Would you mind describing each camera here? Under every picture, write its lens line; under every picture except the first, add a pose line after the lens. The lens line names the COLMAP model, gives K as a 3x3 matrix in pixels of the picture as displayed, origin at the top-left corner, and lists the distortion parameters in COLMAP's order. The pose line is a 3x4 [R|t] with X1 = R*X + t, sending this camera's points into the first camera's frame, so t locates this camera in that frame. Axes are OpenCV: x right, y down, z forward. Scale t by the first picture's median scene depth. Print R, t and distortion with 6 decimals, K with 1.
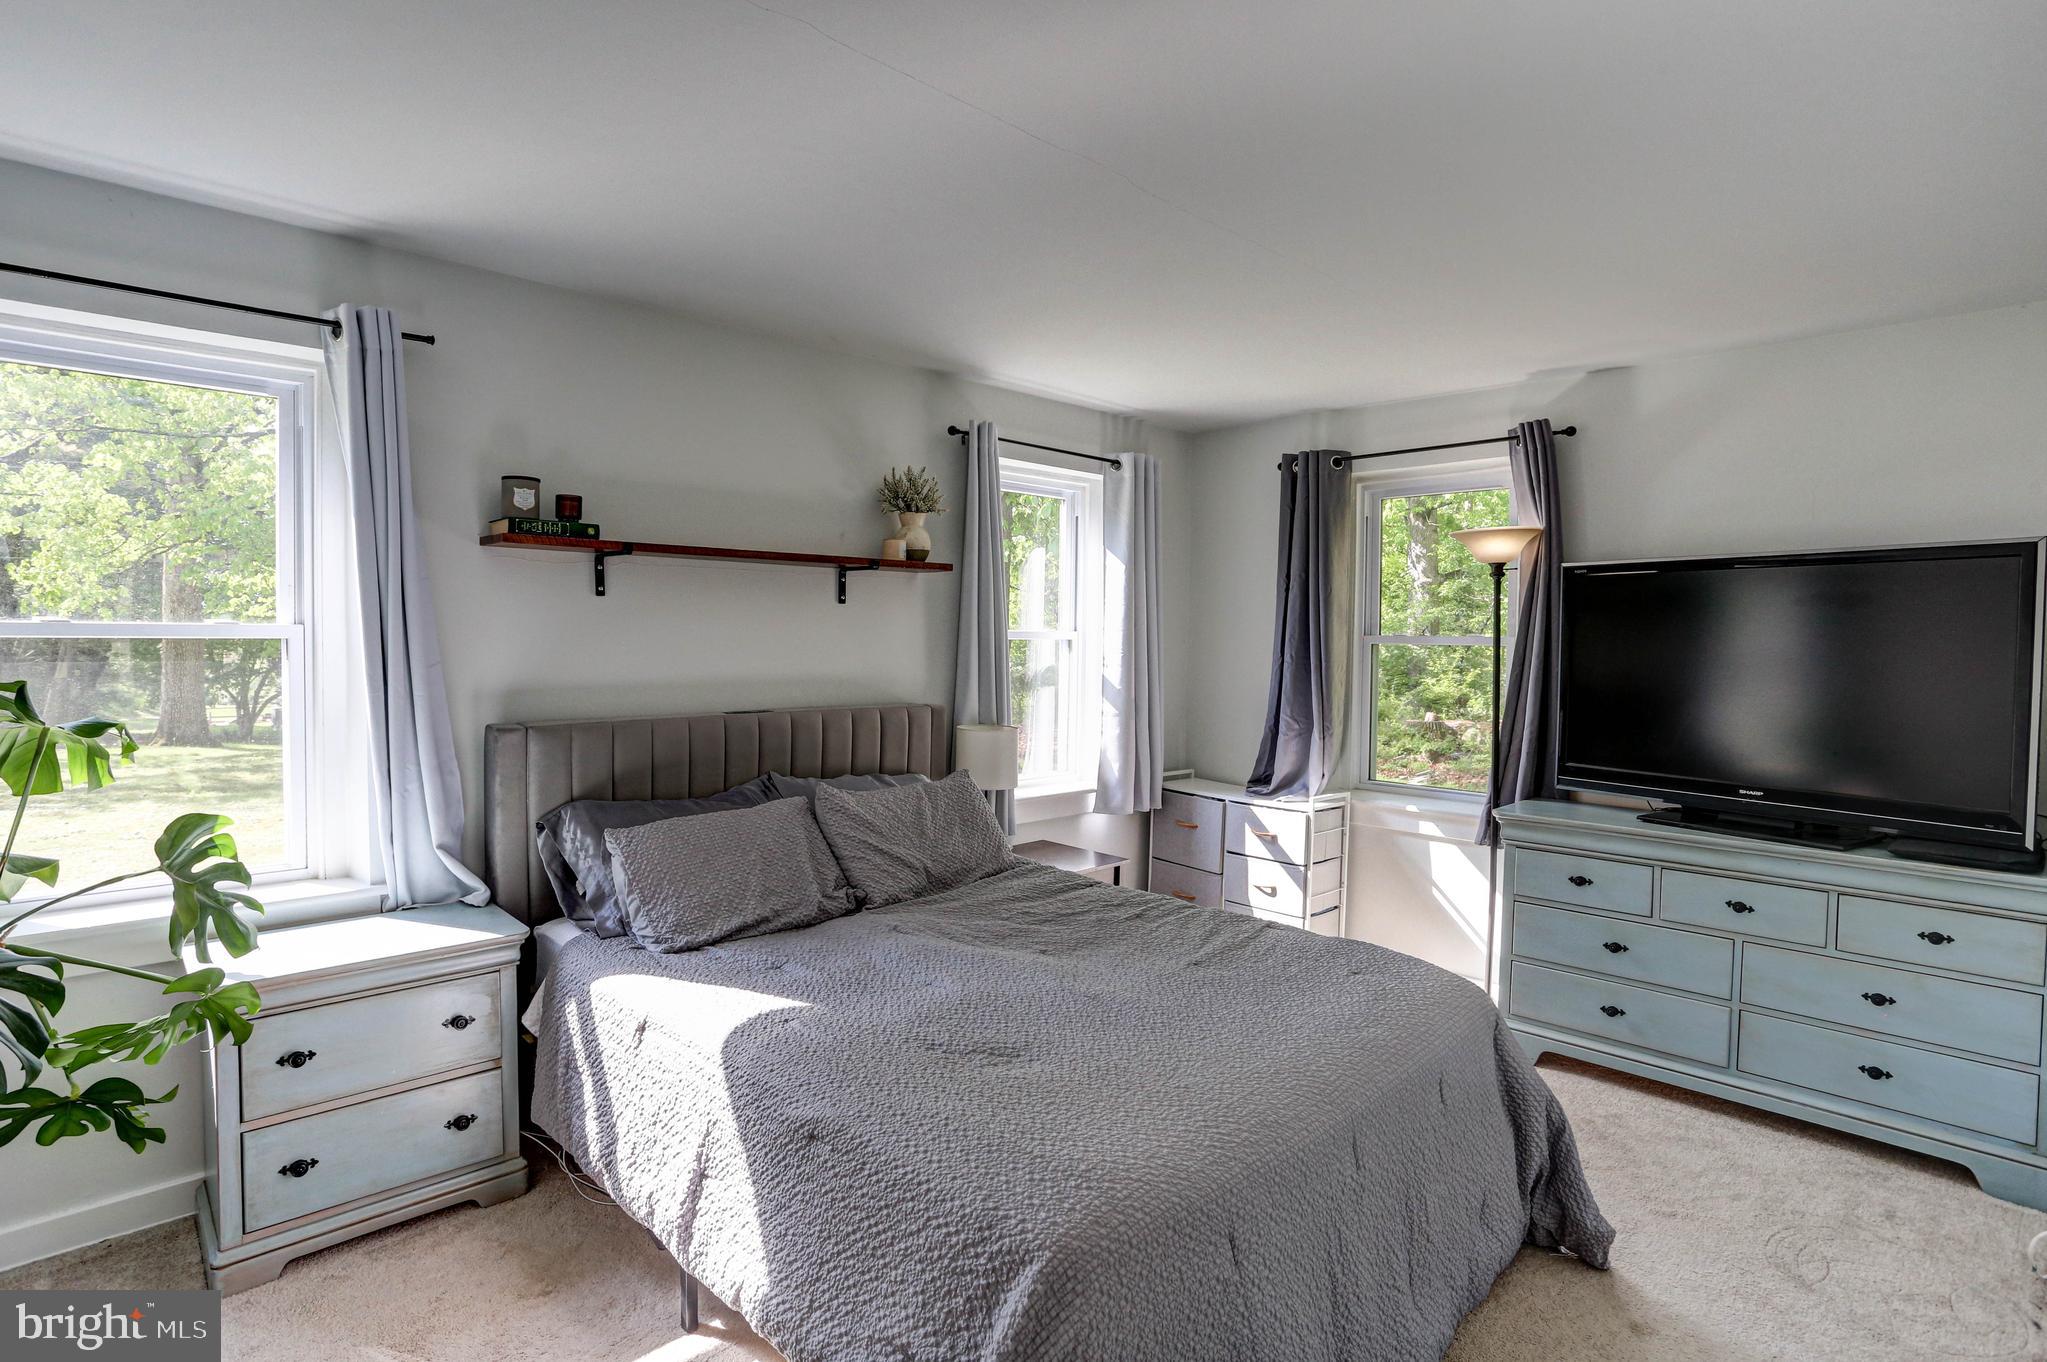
lens RADIAL K [[1008.2, 0, 1023.5], [0, 1008.2, 681.0], [0, 0, 1]] dist [-0.036769, 0.000111]
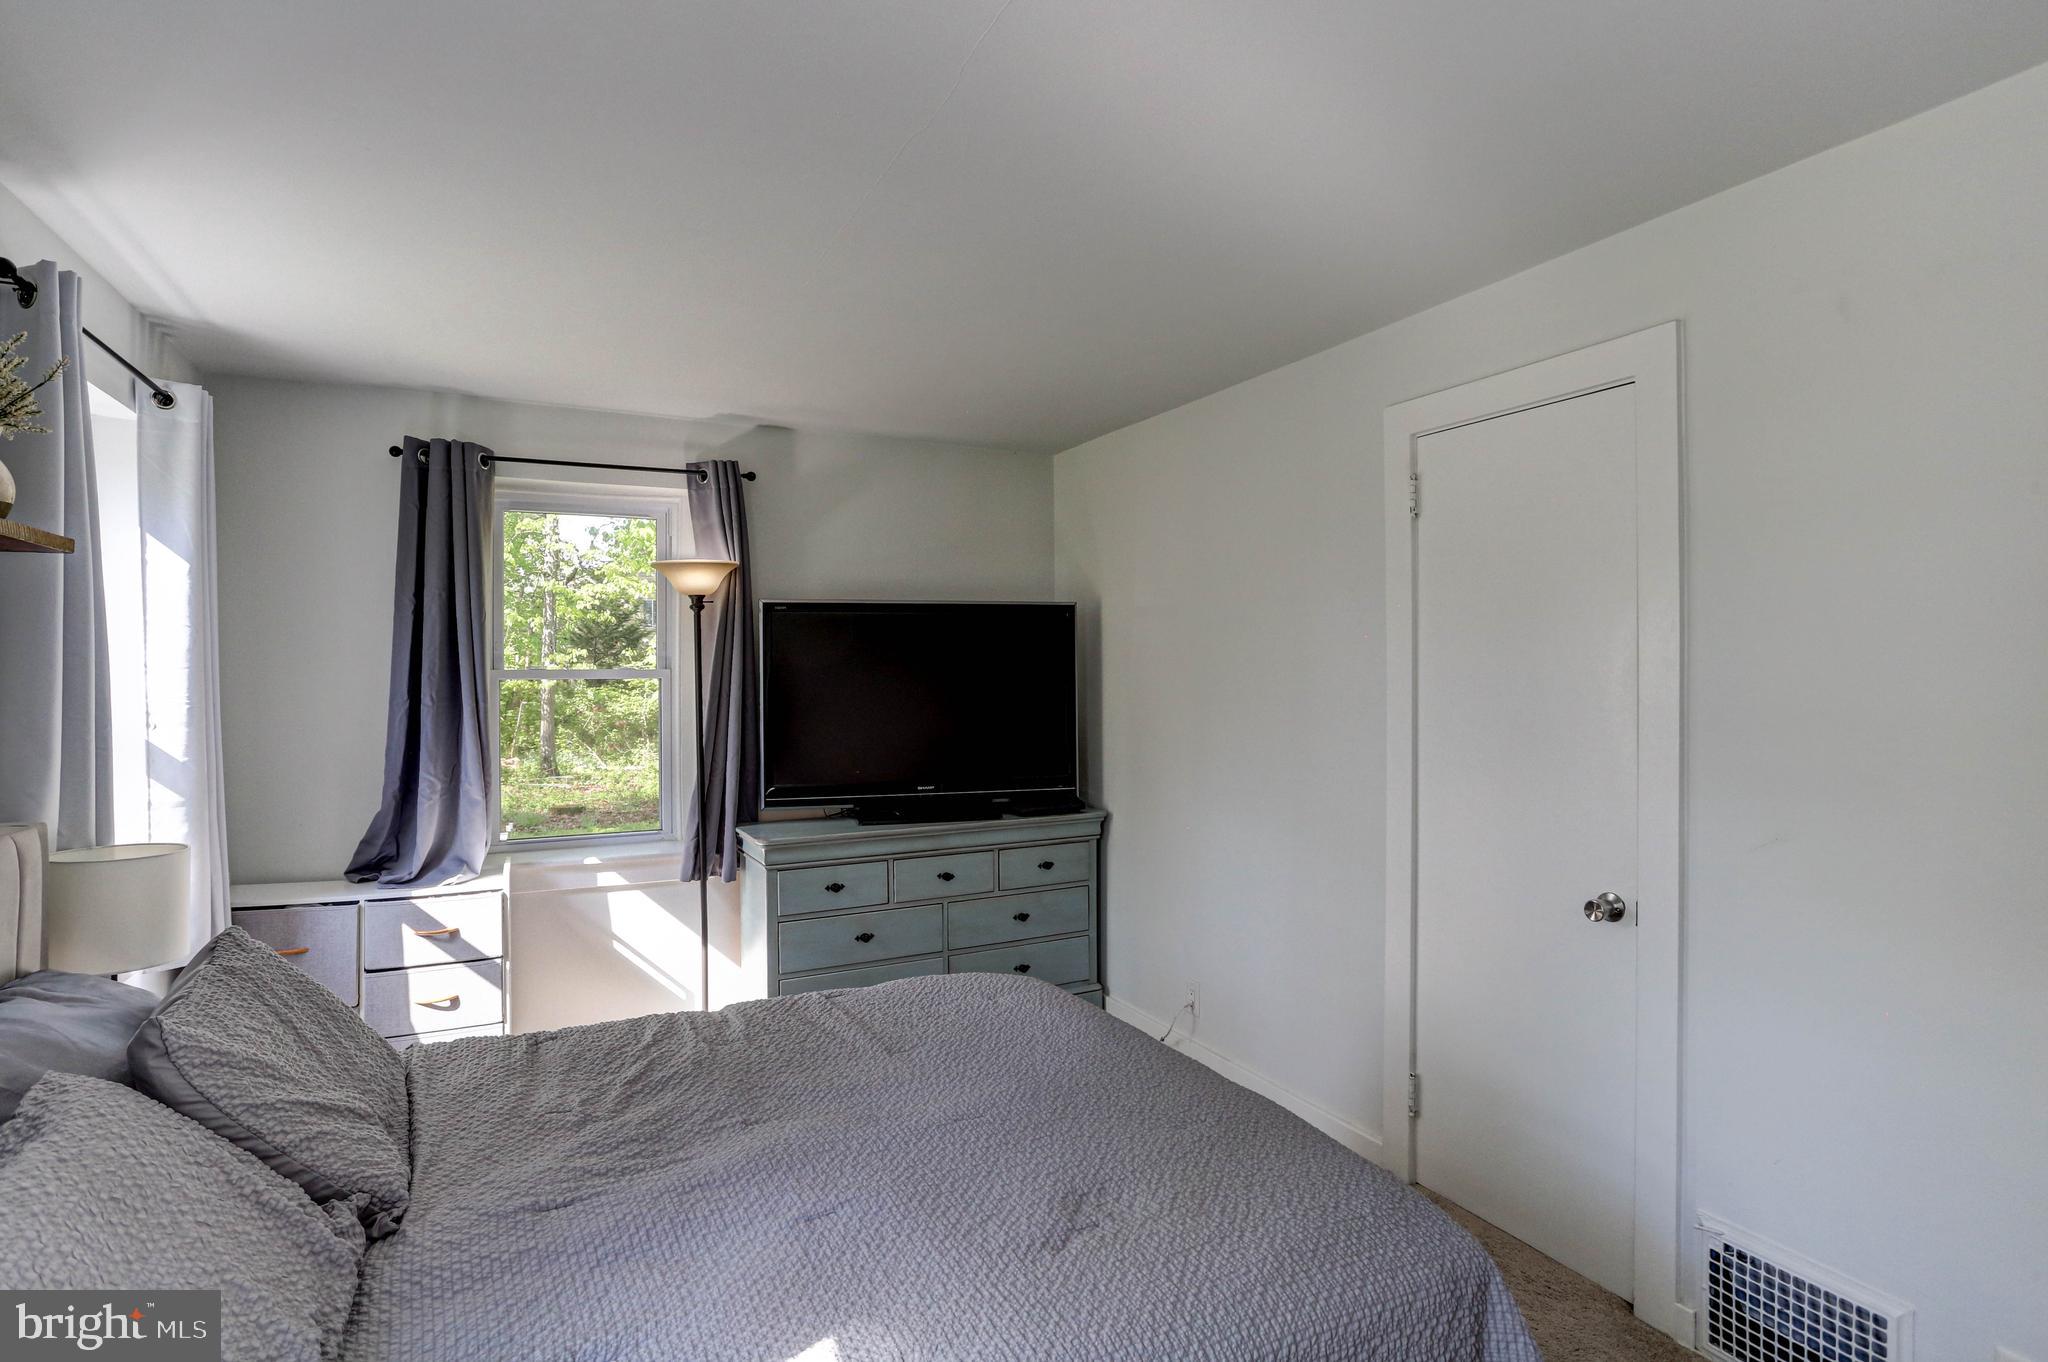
lens RADIAL K [[1008.6, 0, 1024.0], [0, 1008.6, 681.0], [0, 0, 1]] dist [-0.036769, 0.000111]
pose [[0.315157, -0.024123, 0.948733, -0.339416], [0.051207, 0.998653, 0.008382, -0.021959], [-0.947657, 0.045940, 0.315968, 0.339048]]
